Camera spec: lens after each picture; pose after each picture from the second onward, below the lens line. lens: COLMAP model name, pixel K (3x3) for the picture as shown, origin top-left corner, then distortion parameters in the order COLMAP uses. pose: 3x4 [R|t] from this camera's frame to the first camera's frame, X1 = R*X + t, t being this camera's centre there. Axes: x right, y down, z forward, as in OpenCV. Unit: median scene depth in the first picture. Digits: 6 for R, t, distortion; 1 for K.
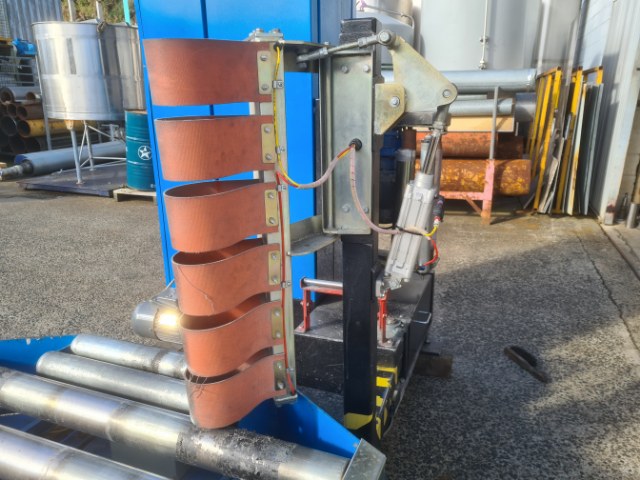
lens RADIAL K [[486.2, 0, 326.3], [0, 486.2, 242.2], [0, 0, 1]] dist [0.057614, -0.040417]
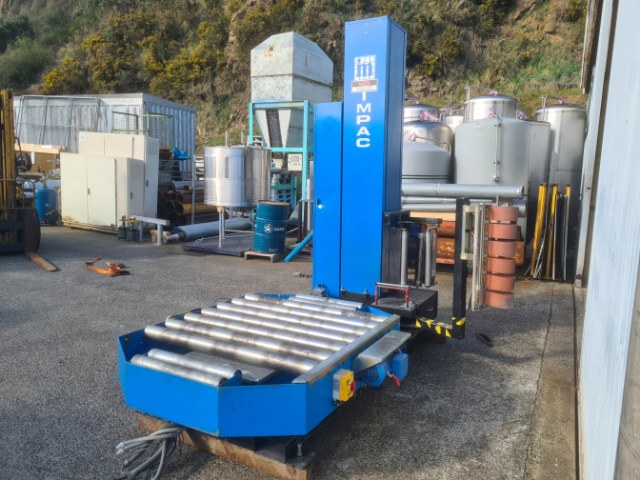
lens RADIAL K [[479.4, 0, 321.0], [0, 479.4, 229.3], [0, 0, 1]] dist [0.040163, 0.000489]
pose [[0.989953, 0.033657, -0.137336, 0.001818], [-0.057943, 0.982526, -0.176877, 0.177529], [0.128983, 0.183058, 0.974604, -1.025384]]
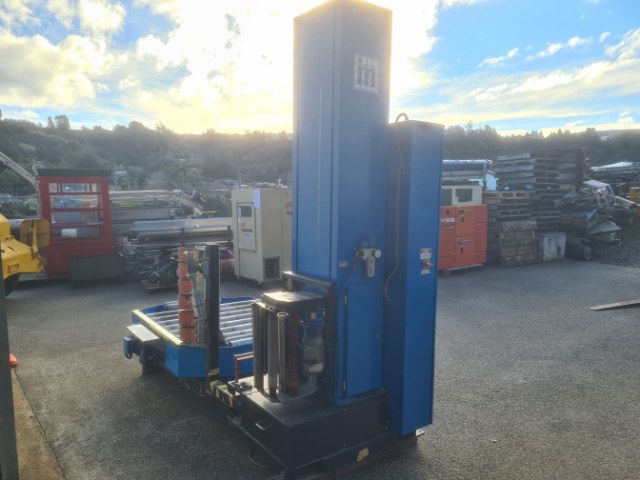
lens RADIAL K [[480.4, 0, 319.5], [0, 480.4, 245.6], [0, 0, 1]] dist [0.066587, -0.047899]
pose [[-0.539422, 0.087067, -0.837522, 1.033166], [-0.251539, 0.932561, 0.258956, -0.615605], [0.803587, 0.350356, -0.481143, 1.315085]]
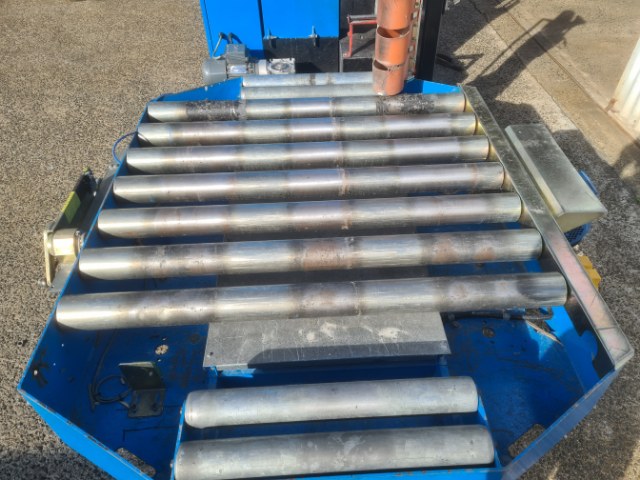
lens RADIAL K [[484.2, 0, 329.9], [0, 484.2, 243.0], [0, 0, 1]] dist [0.058540, -0.040487]
pose [[0.910335, -0.288199, 0.297039, -0.488740], [0.121789, 0.872467, 0.473254, -0.021490], [-0.395548, -0.394644, 0.829336, -0.297804]]
